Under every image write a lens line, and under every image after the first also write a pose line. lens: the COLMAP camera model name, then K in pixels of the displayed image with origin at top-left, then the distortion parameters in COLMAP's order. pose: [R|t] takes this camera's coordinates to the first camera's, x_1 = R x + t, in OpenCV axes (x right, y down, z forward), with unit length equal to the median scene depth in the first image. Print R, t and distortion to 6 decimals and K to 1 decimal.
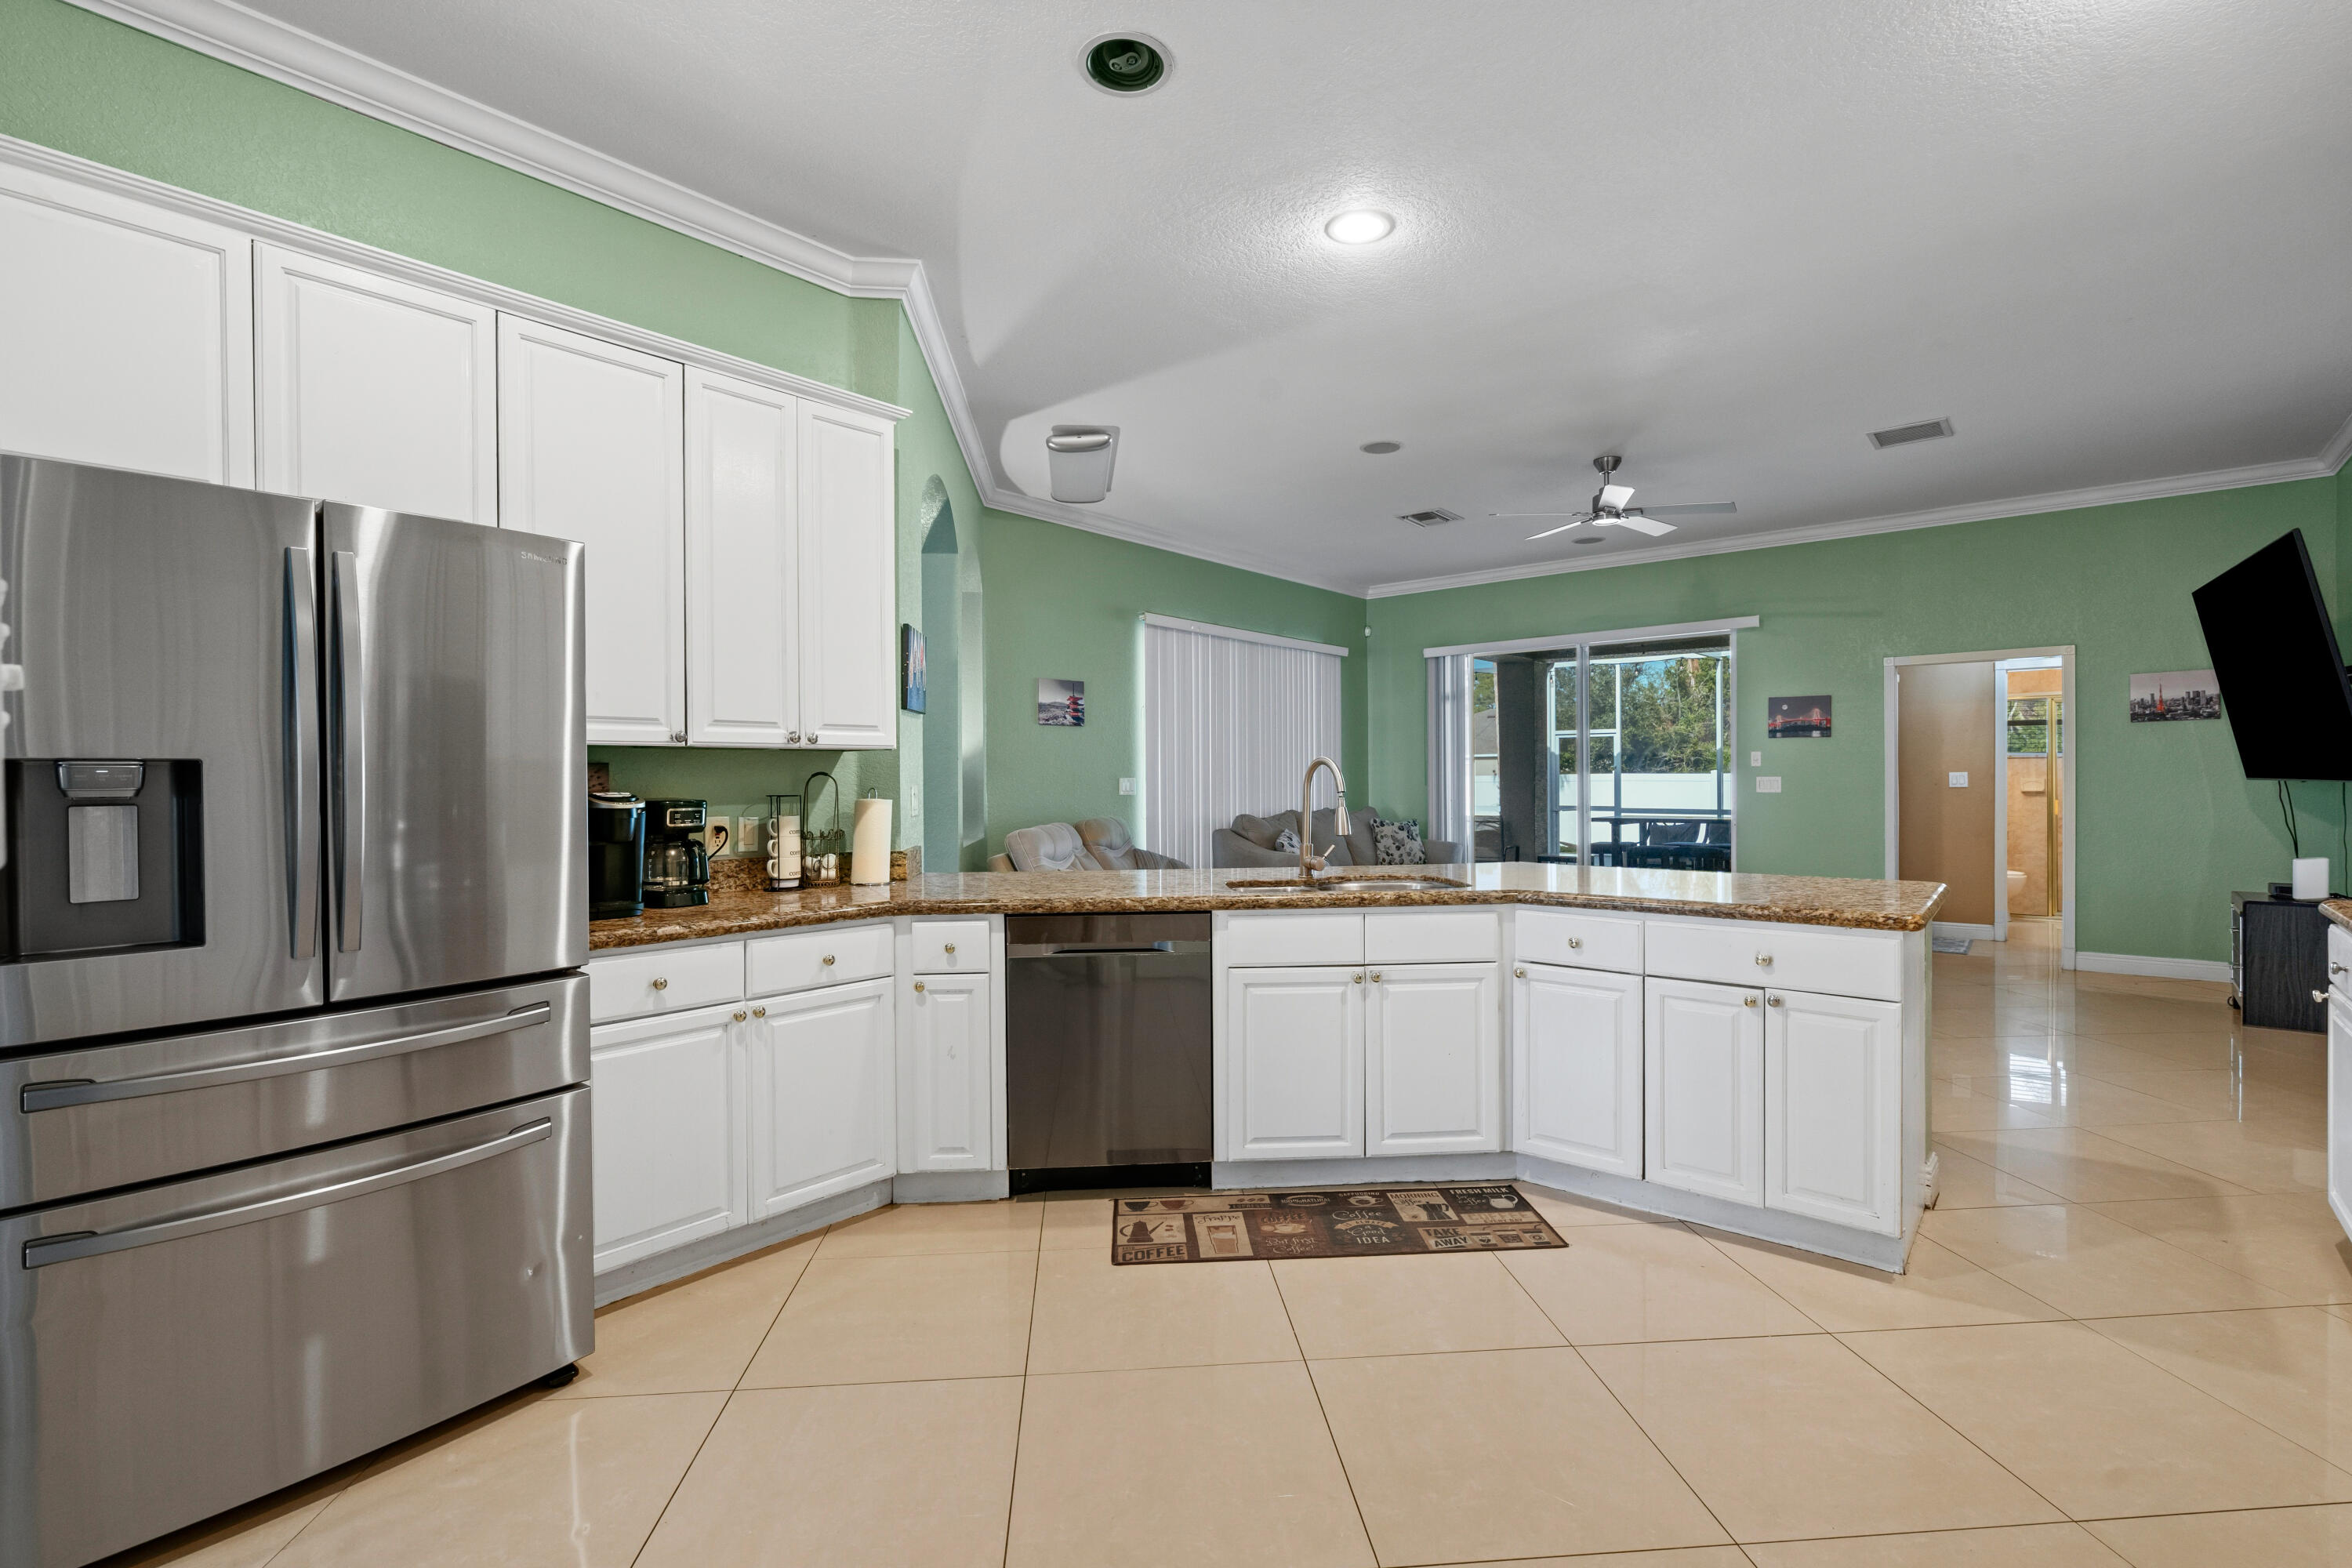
lens RADIAL K [[1060.8, 0, 1179.8], [0, 1060.8, 775.7], [0, 0, 1]] dist [-0.002131, 0.000014]
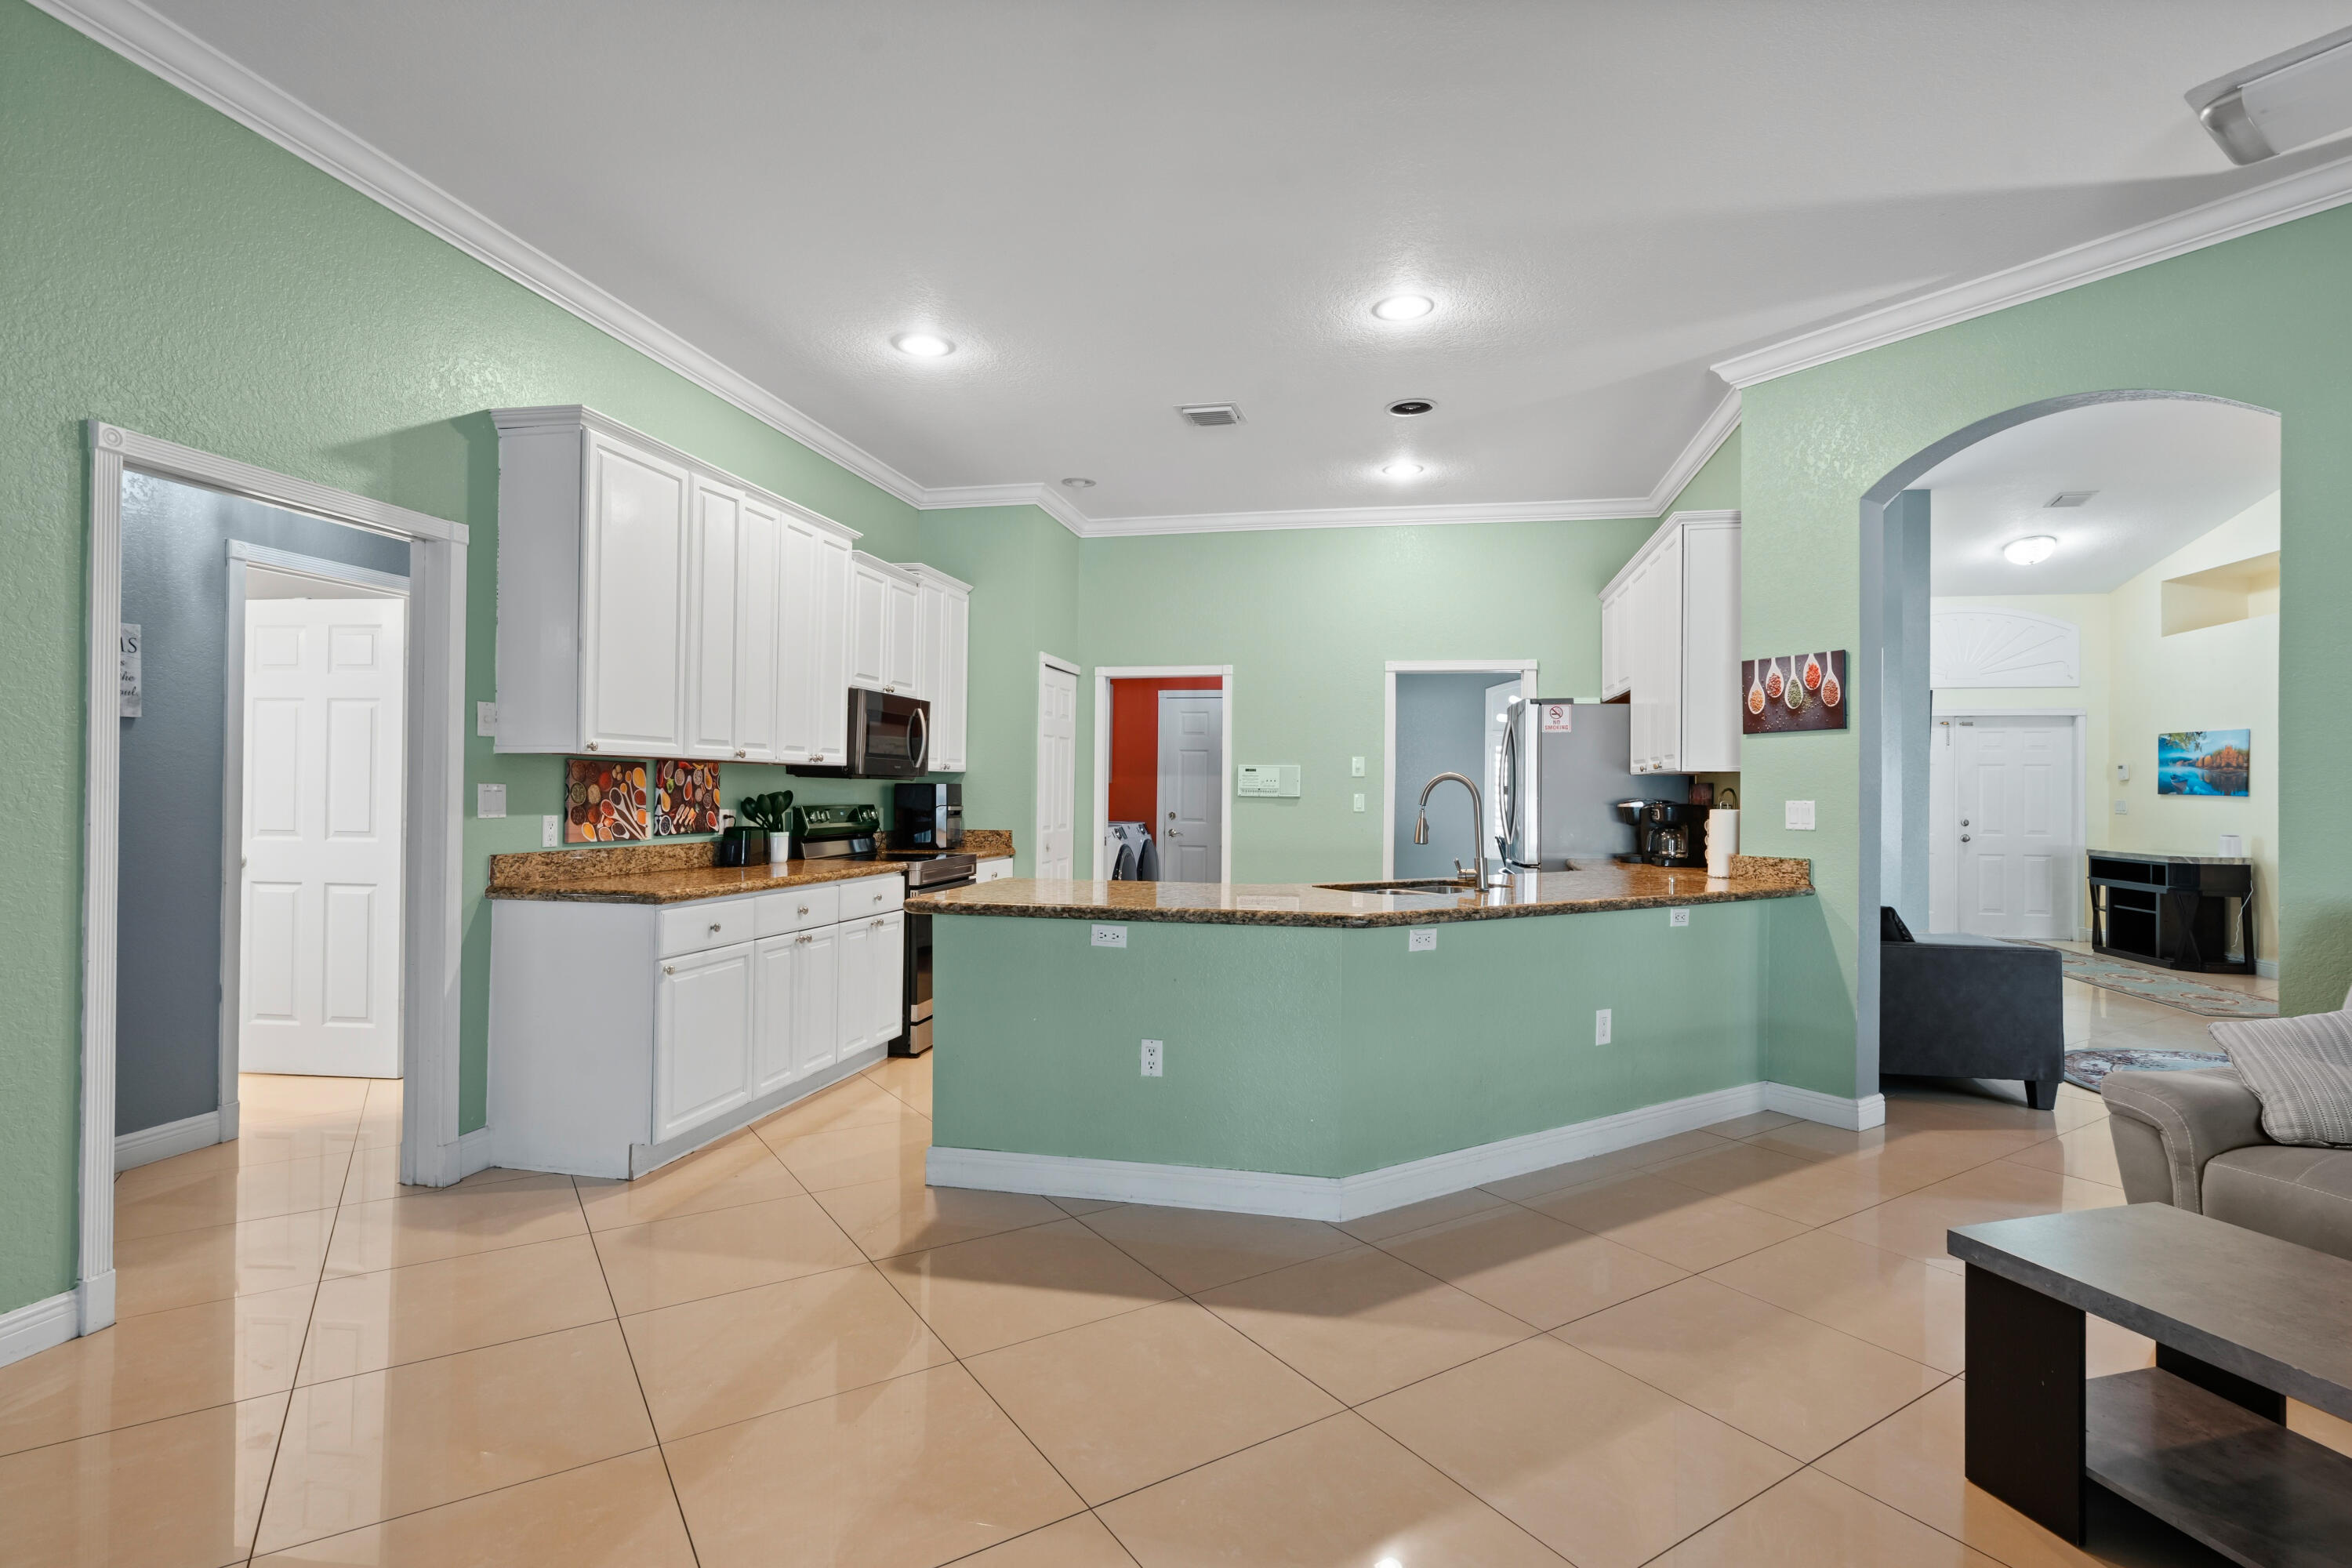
lens RADIAL K [[1122.1, 0, 1176.0], [0, 1122.1, 784.0], [0, 0, 1]] dist [0.002211, 0.001017]
pose [[-0.879205, -0.005178, -0.476415, 0.459076], [-0.003850, 0.999986, -0.003765, -0.000658], [0.476427, -0.001476, -0.879213, 0.935801]]
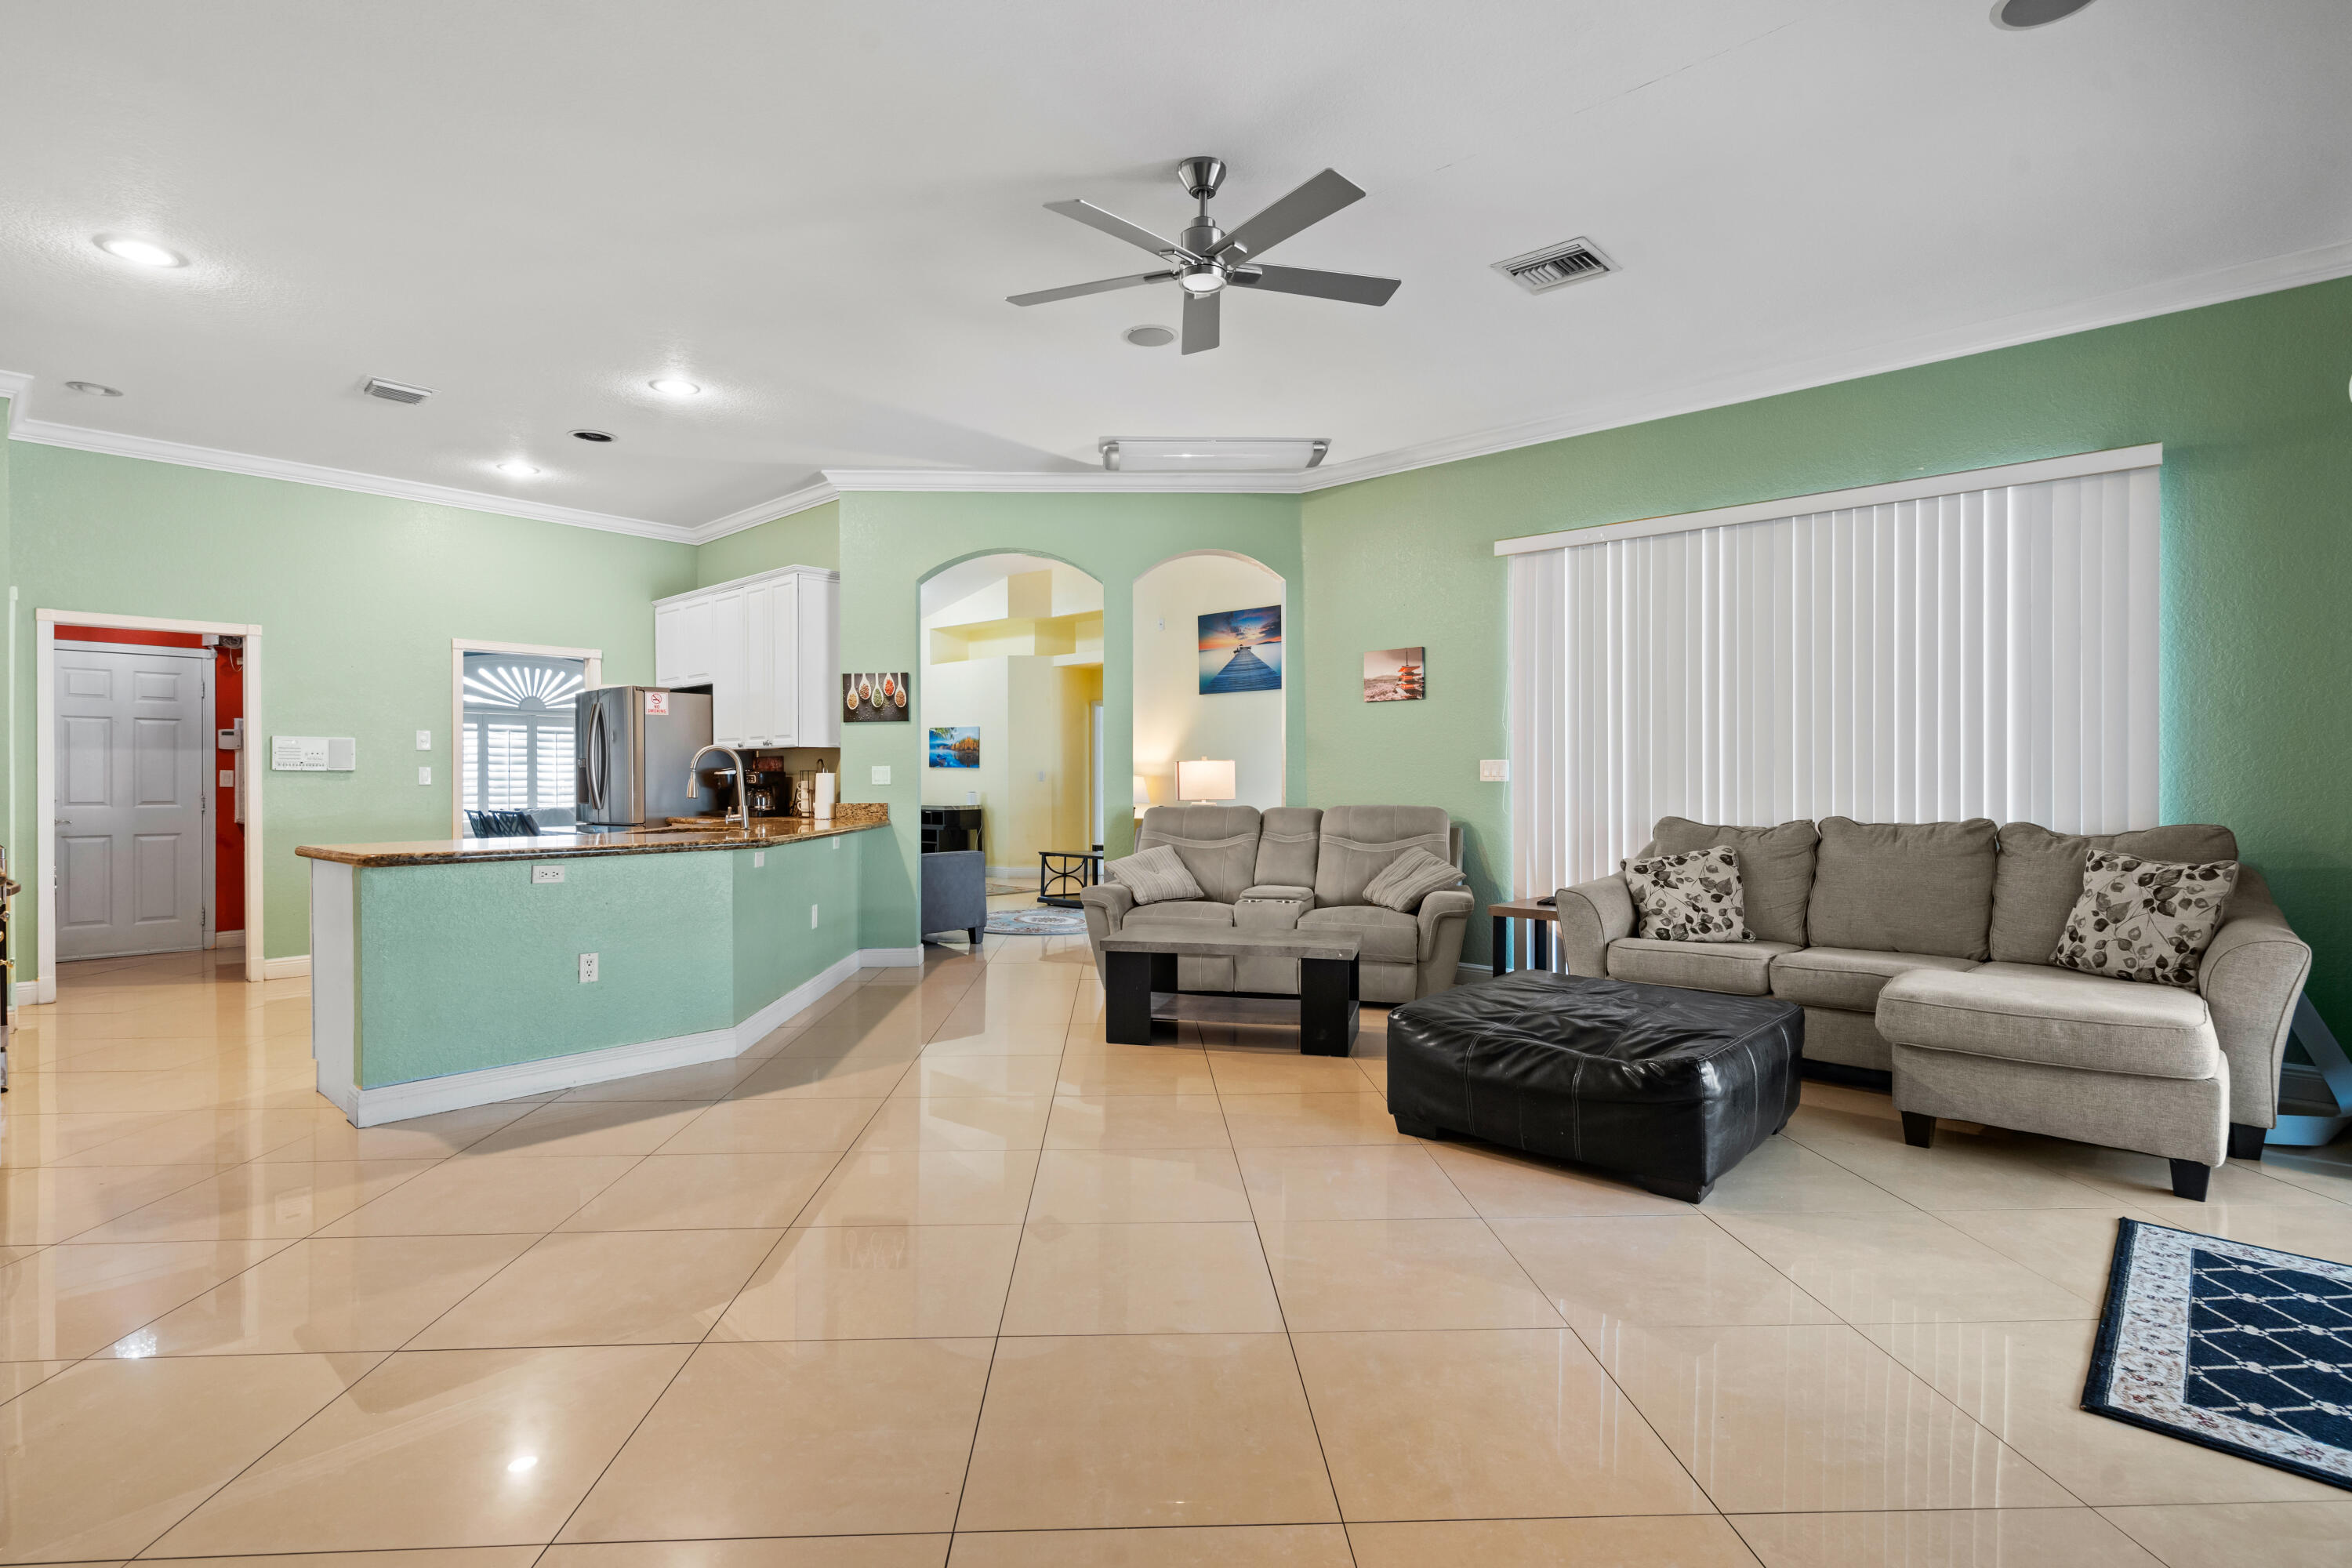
lens RADIAL K [[1134.8, 0, 1171.0], [0, 1134.8, 779.3], [0, 0, 1]] dist [-0.000038, 0.000210]
pose [[-0.041291, 0.007217, -0.999121, 0.833080], [0.003243, 0.999970, 0.007089, 0.010281], [0.999142, -0.002948, -0.041313, 0.846048]]
